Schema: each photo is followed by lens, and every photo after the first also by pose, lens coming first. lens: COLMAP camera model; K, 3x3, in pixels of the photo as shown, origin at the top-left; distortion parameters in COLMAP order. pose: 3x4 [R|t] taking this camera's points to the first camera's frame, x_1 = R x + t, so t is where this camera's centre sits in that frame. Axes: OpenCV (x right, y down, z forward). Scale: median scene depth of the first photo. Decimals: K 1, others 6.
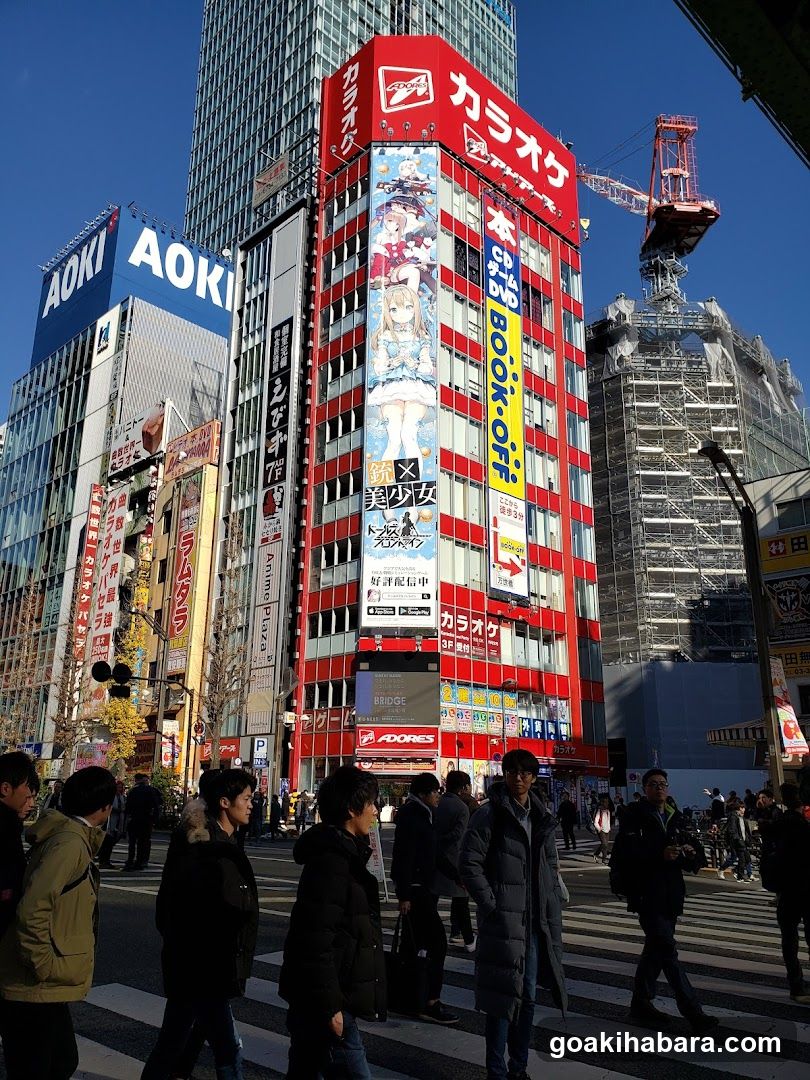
lens RADIAL K [[840.7, 0, 405.0], [0, 840.7, 540.0], [0, 0, 1]] dist [0.392952, 0.000035]
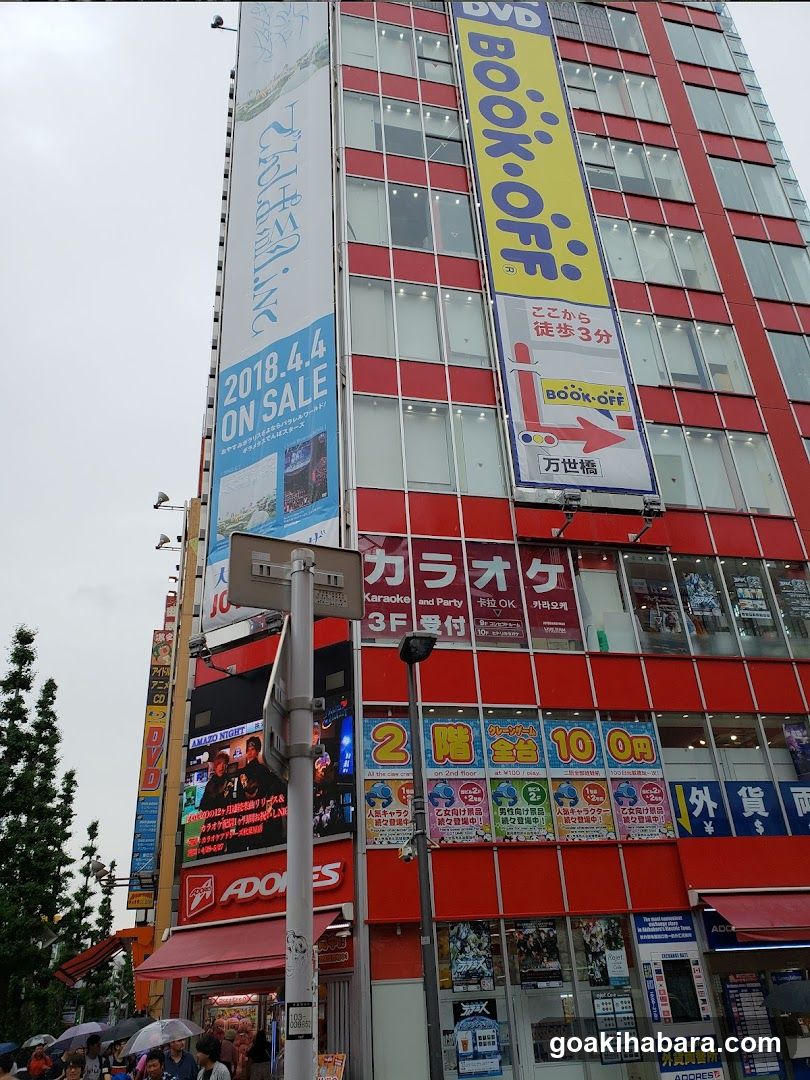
lens RADIAL K [[831.6, 0, 405.0], [0, 831.6, 540.0], [0, 0, 1]] dist [0.072989, 0.000628]
pose [[0.850224, -0.303309, -0.430260, 0.215171], [0.211741, 0.945338, -0.247996, 0.168539], [0.481960, 0.119748, 0.867972, 0.605367]]
